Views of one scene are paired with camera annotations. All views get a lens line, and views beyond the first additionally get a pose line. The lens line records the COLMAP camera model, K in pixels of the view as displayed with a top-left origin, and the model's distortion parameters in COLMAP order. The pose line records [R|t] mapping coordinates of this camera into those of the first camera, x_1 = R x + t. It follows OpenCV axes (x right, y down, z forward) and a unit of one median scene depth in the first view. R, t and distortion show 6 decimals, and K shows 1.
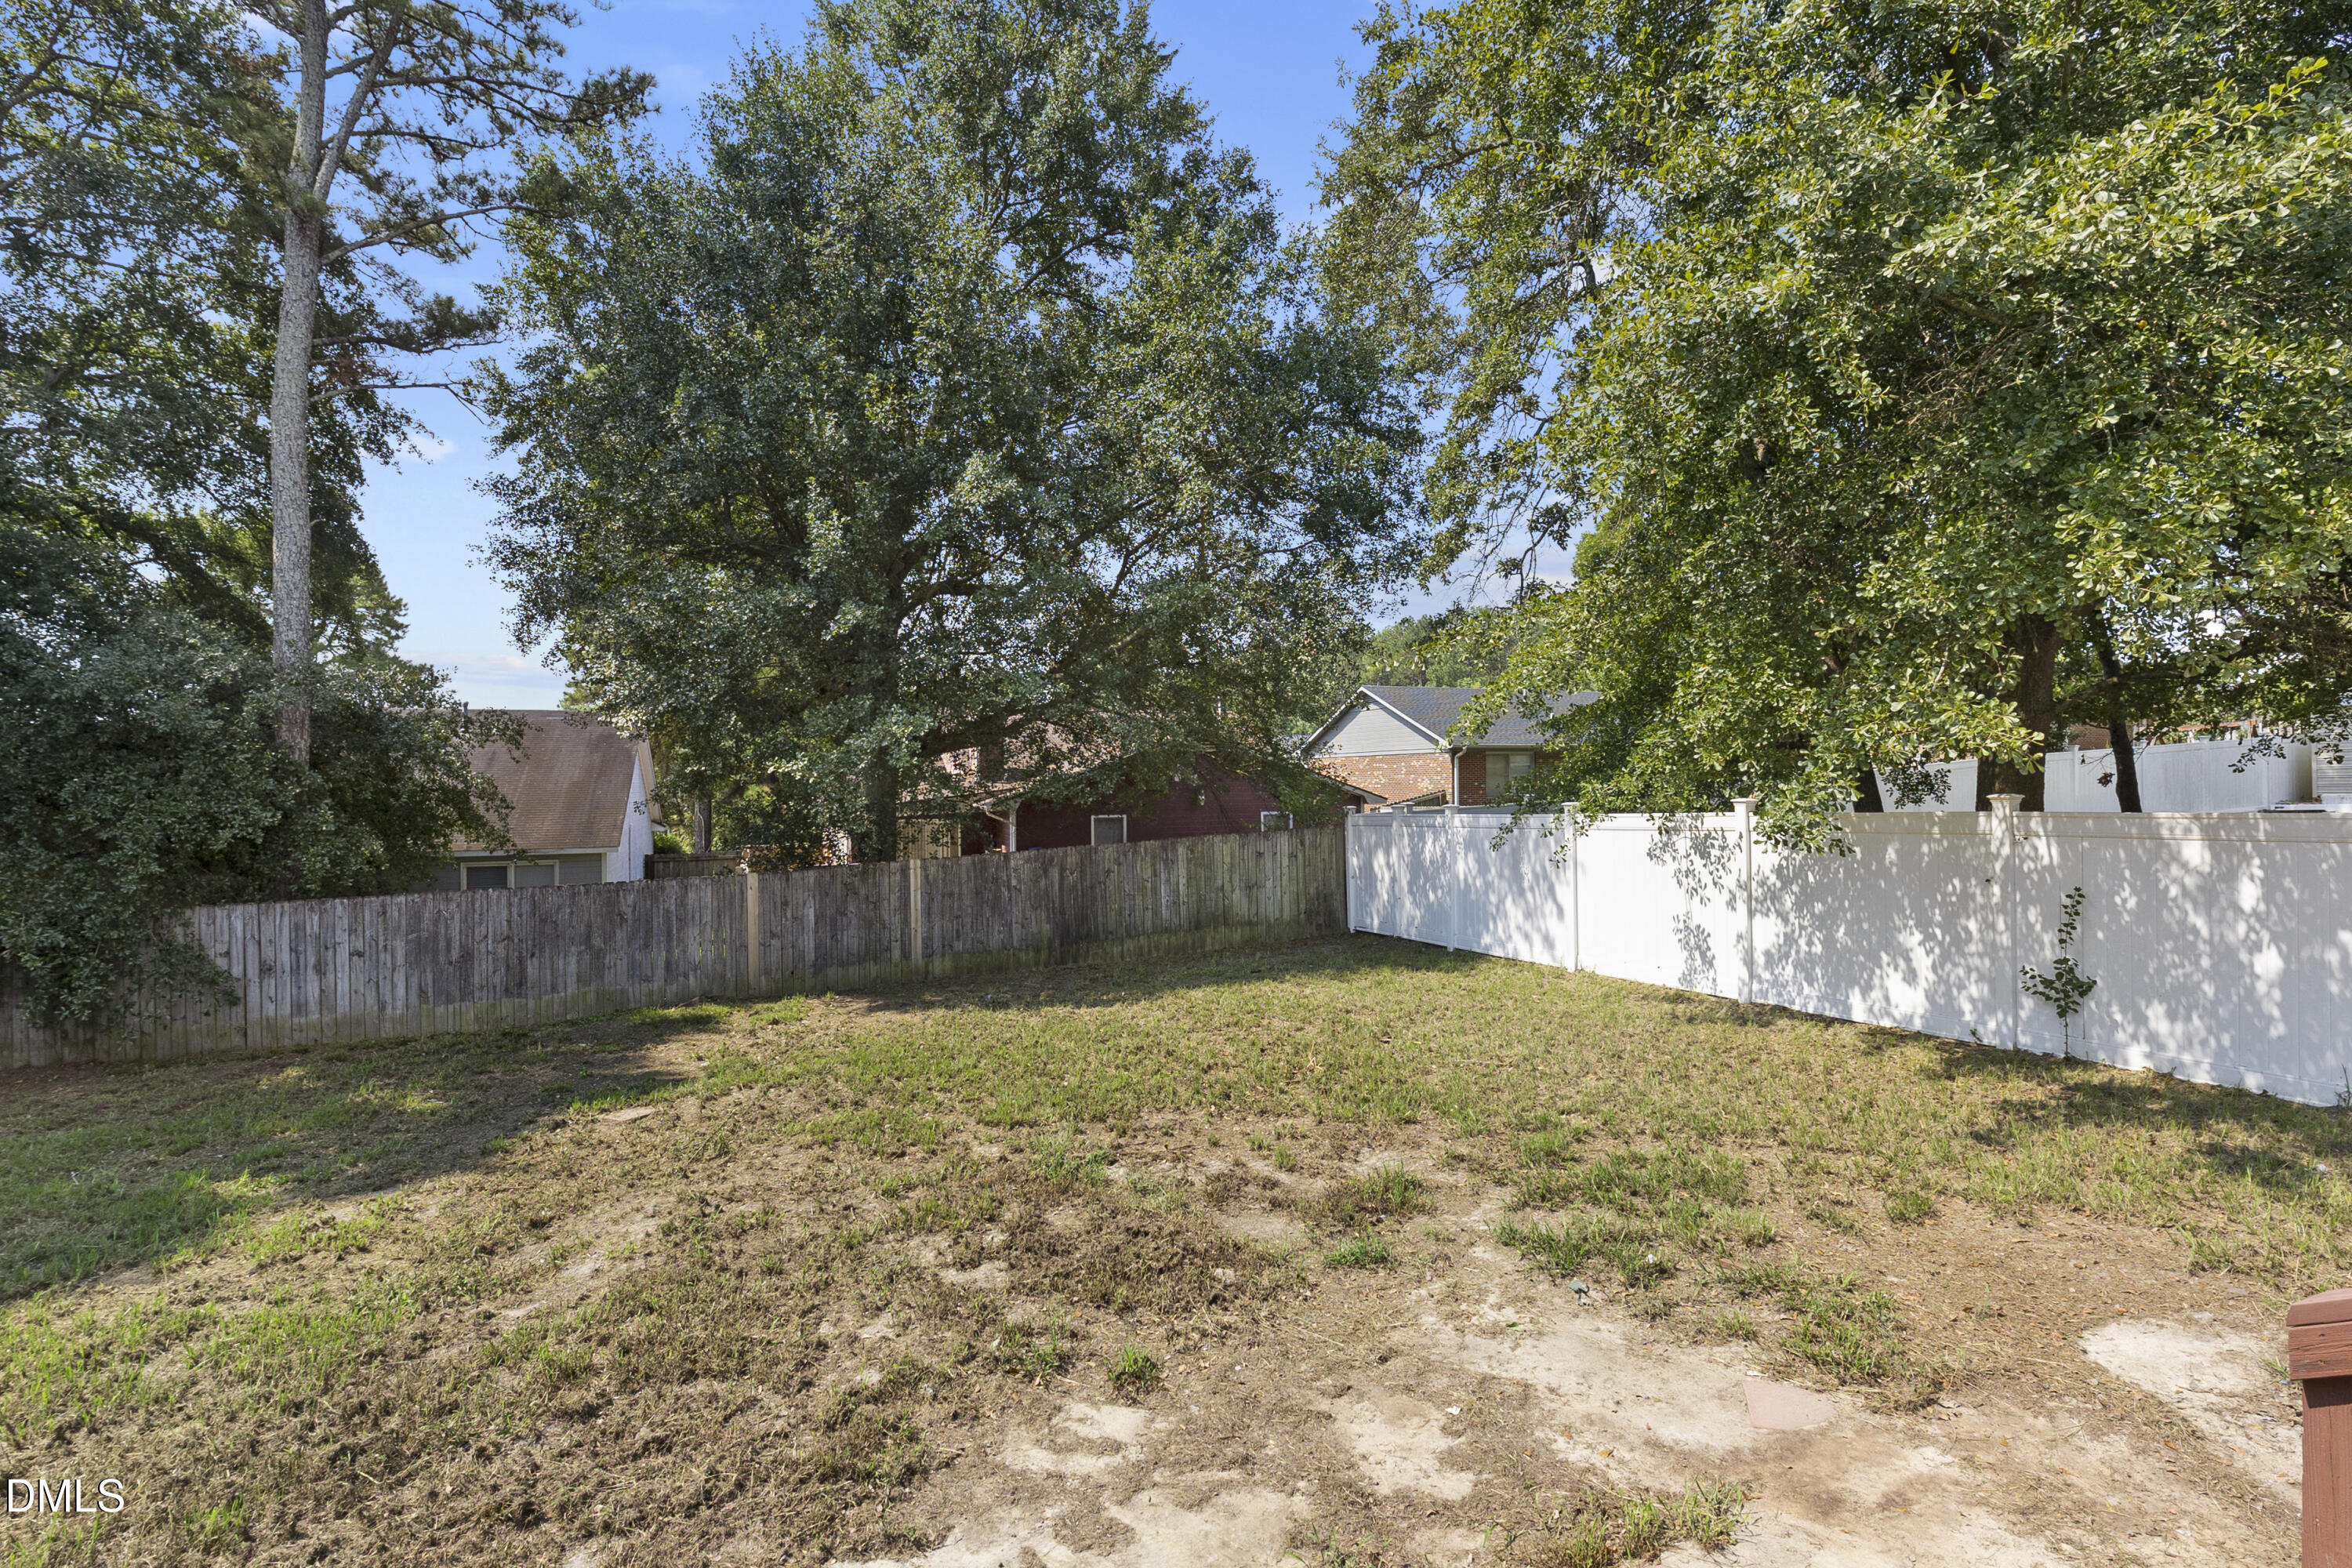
lens RADIAL K [[1132.8, 0, 1167.2], [0, 1132.8, 784.0], [0, 0, 1]] dist [-0.017103, -0.000653]
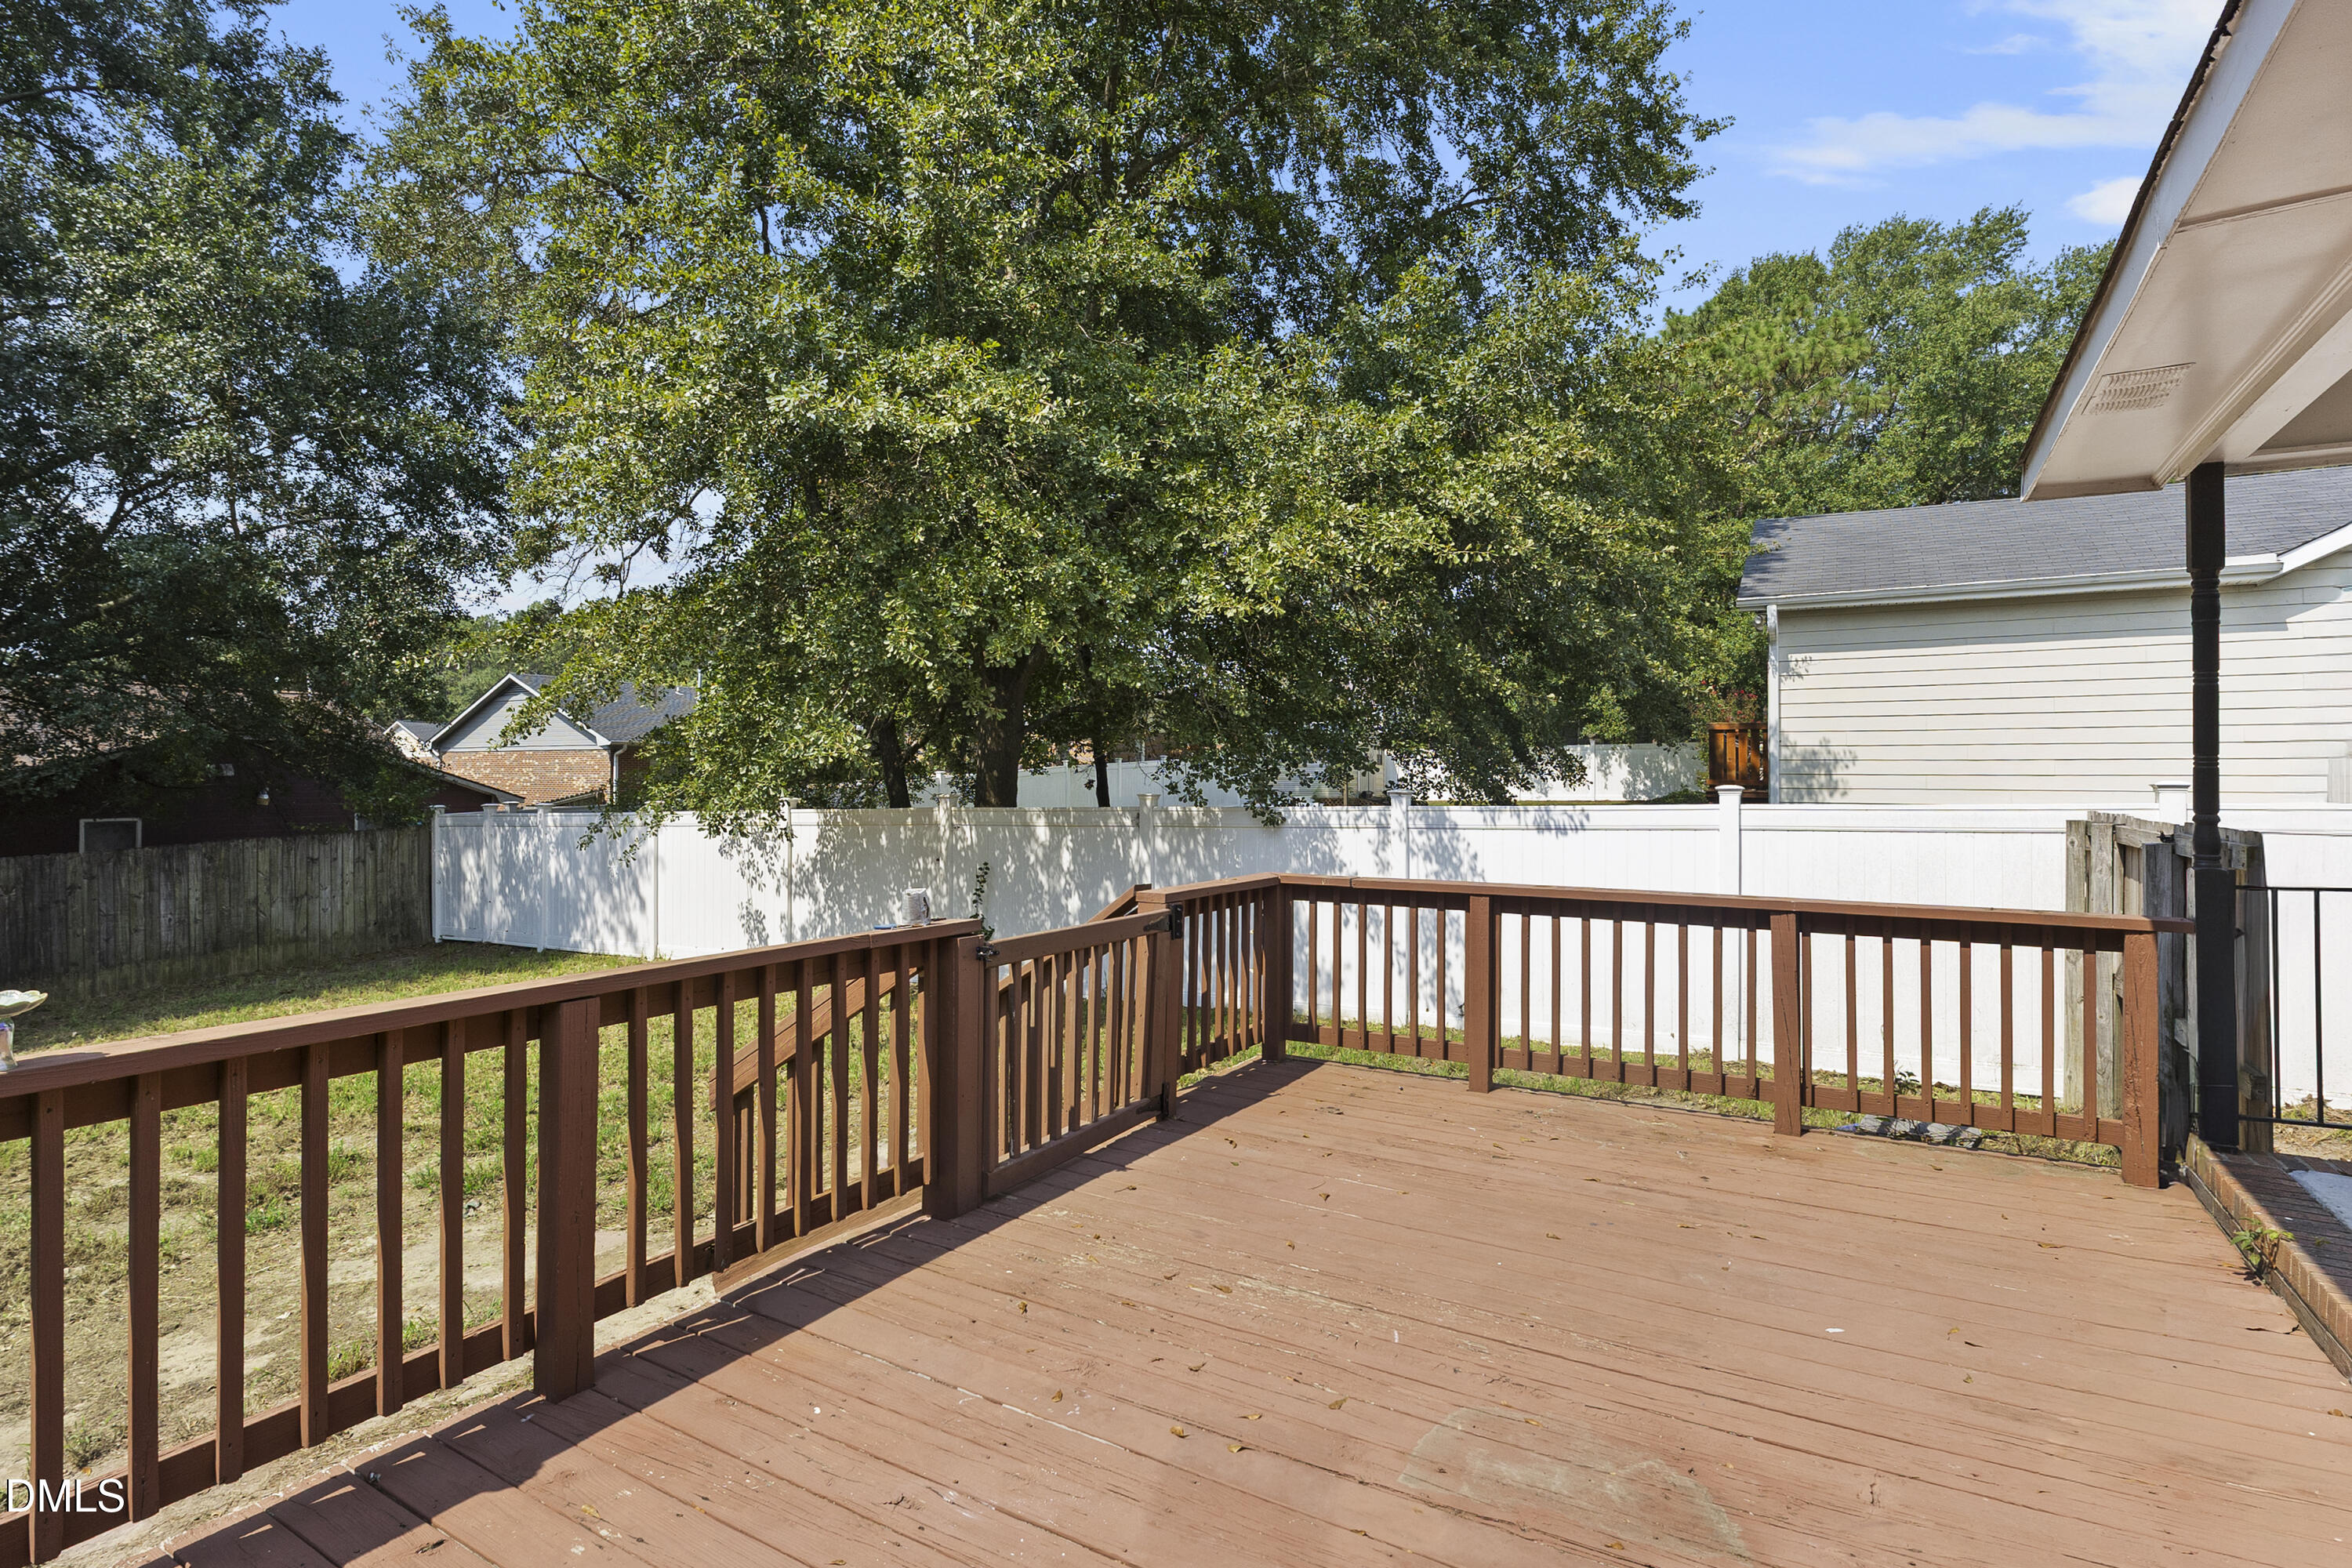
lens RADIAL K [[1132.8, 0, 1167.2], [0, 1132.8, 784.0], [0, 0, 1]] dist [-0.017103, -0.000653]
pose [[0.769707, 0.008256, 0.638344, 0.045920], [-0.007355, 0.999965, -0.004064, 0.001076], [-0.638355, -0.001567, 0.769741, -0.122685]]
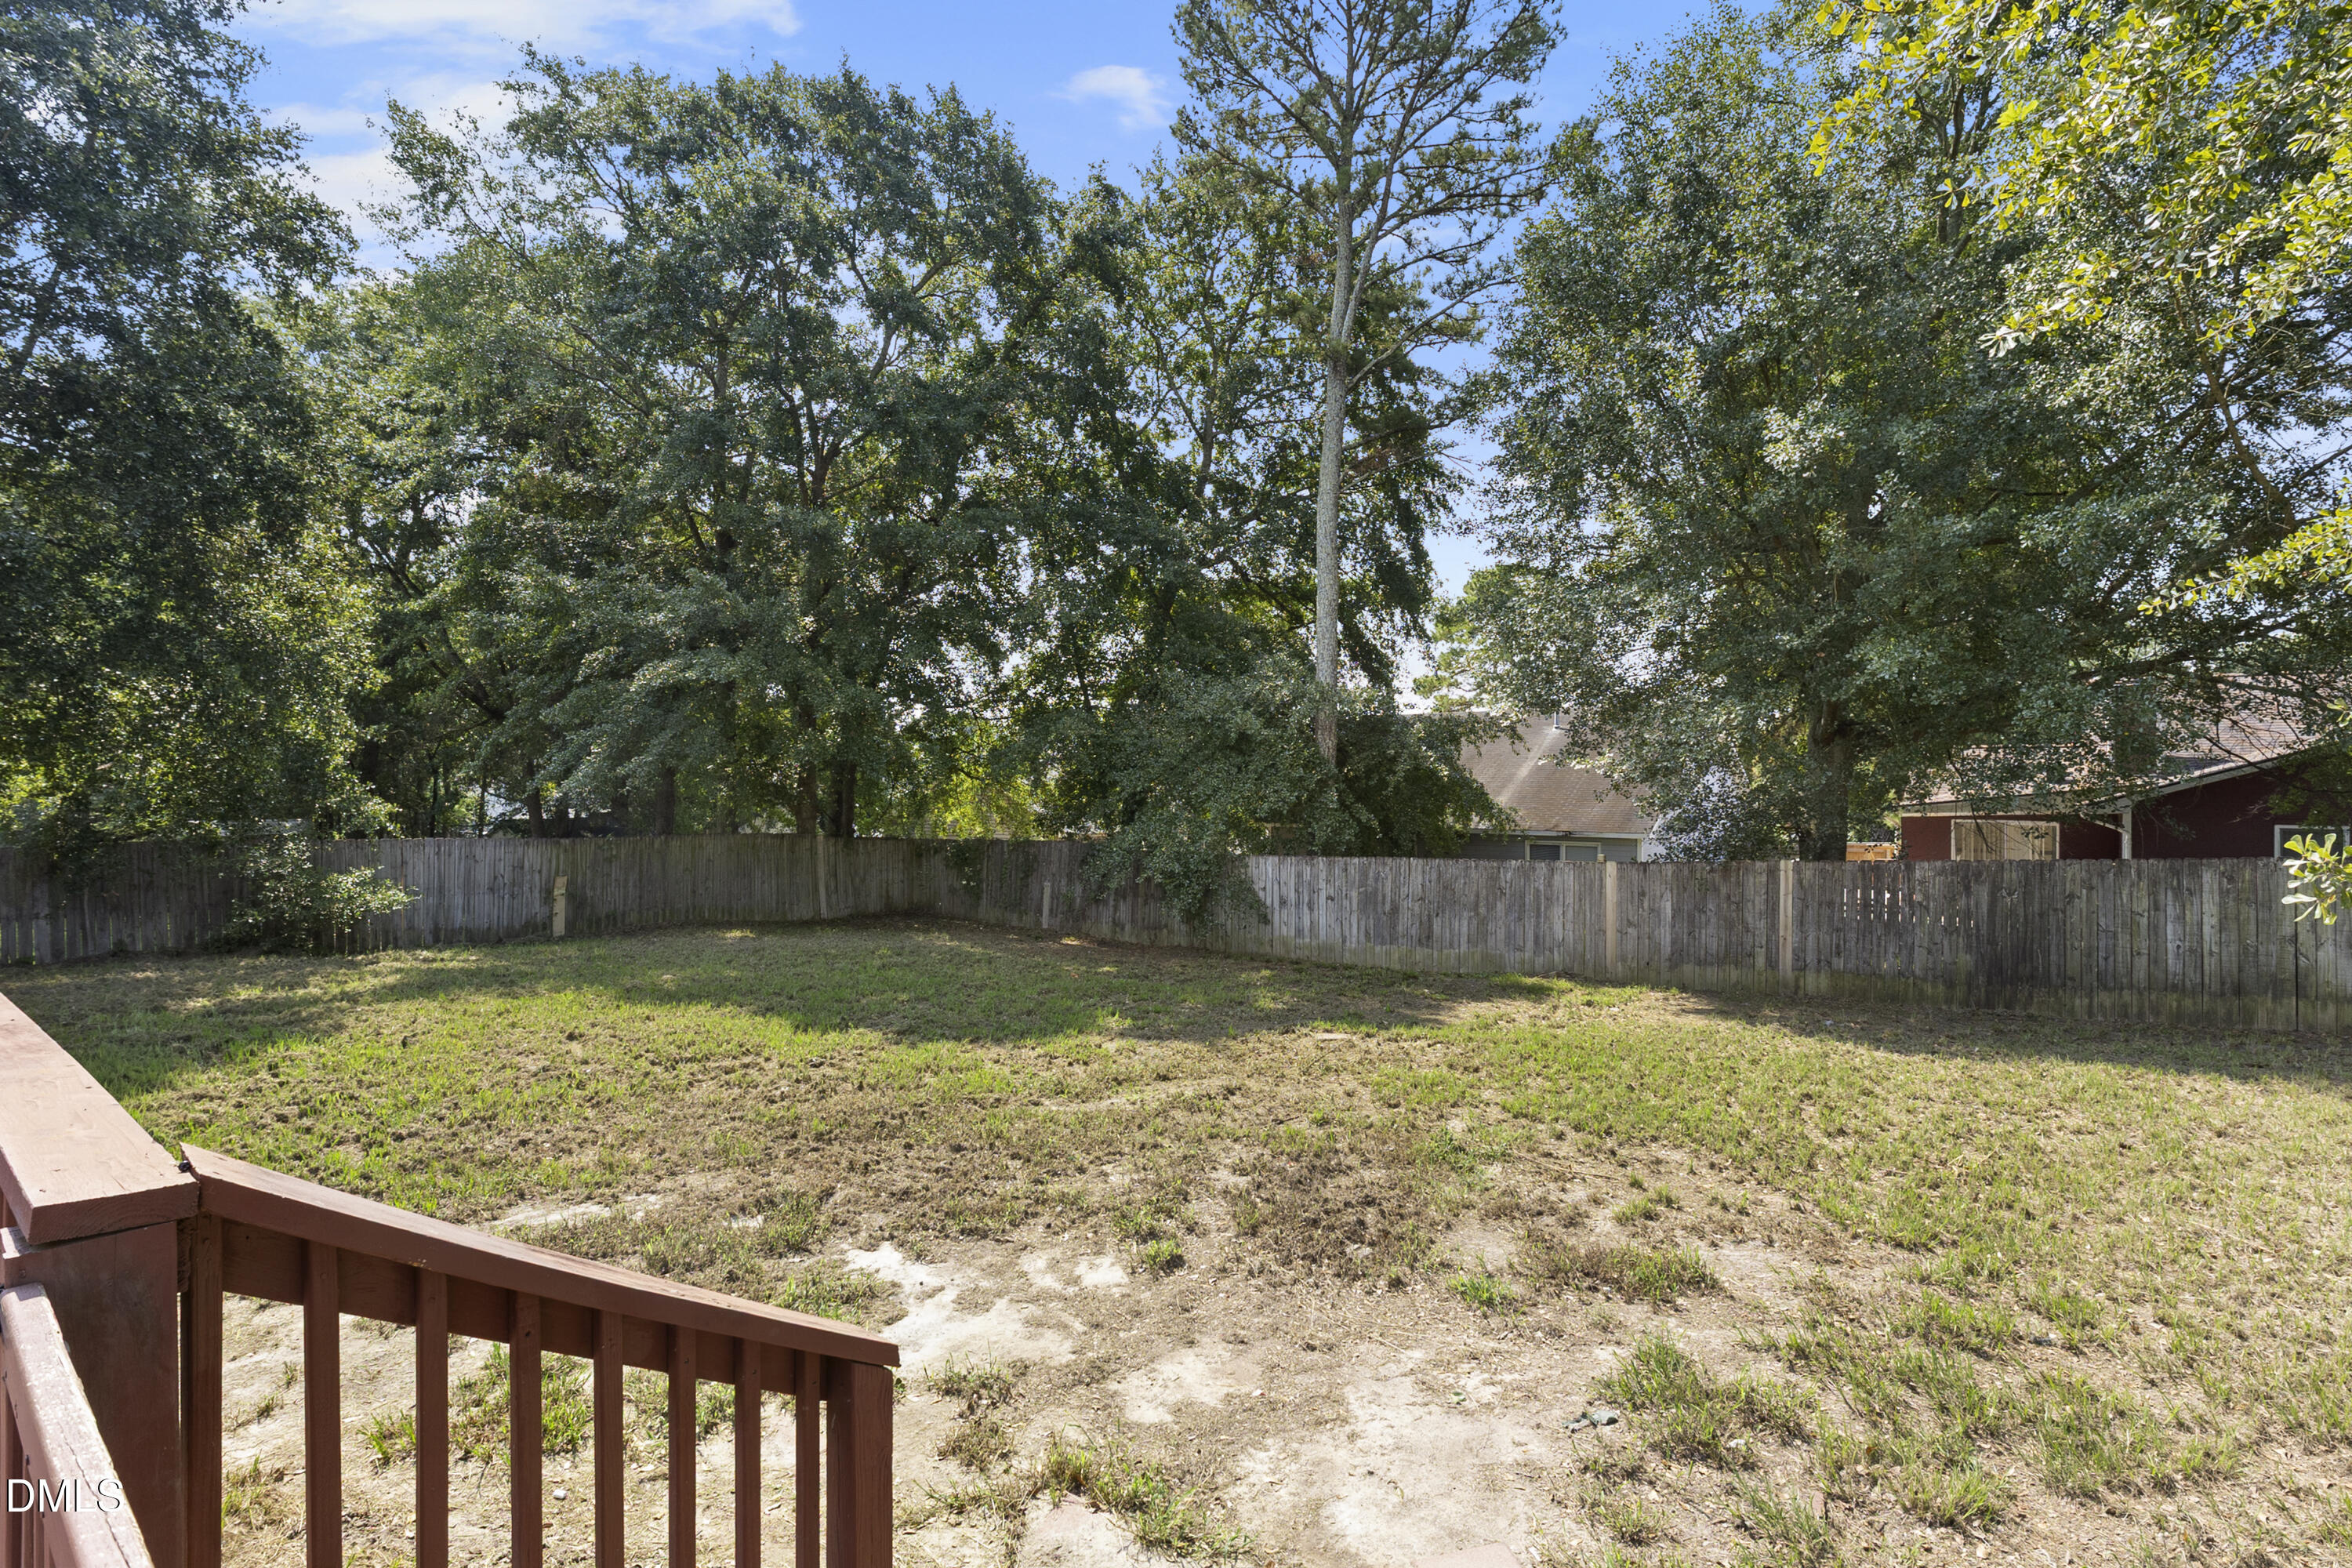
lens RADIAL K [[1132.8, 0, 1167.2], [0, 1132.8, 784.0], [0, 0, 1]] dist [-0.017103, -0.000653]
pose [[0.514815, 0.016037, -0.857151, 0.318379], [-0.008020, 0.999871, 0.013891, -0.003855], [0.857264, -0.000277, 0.514877, 0.116321]]
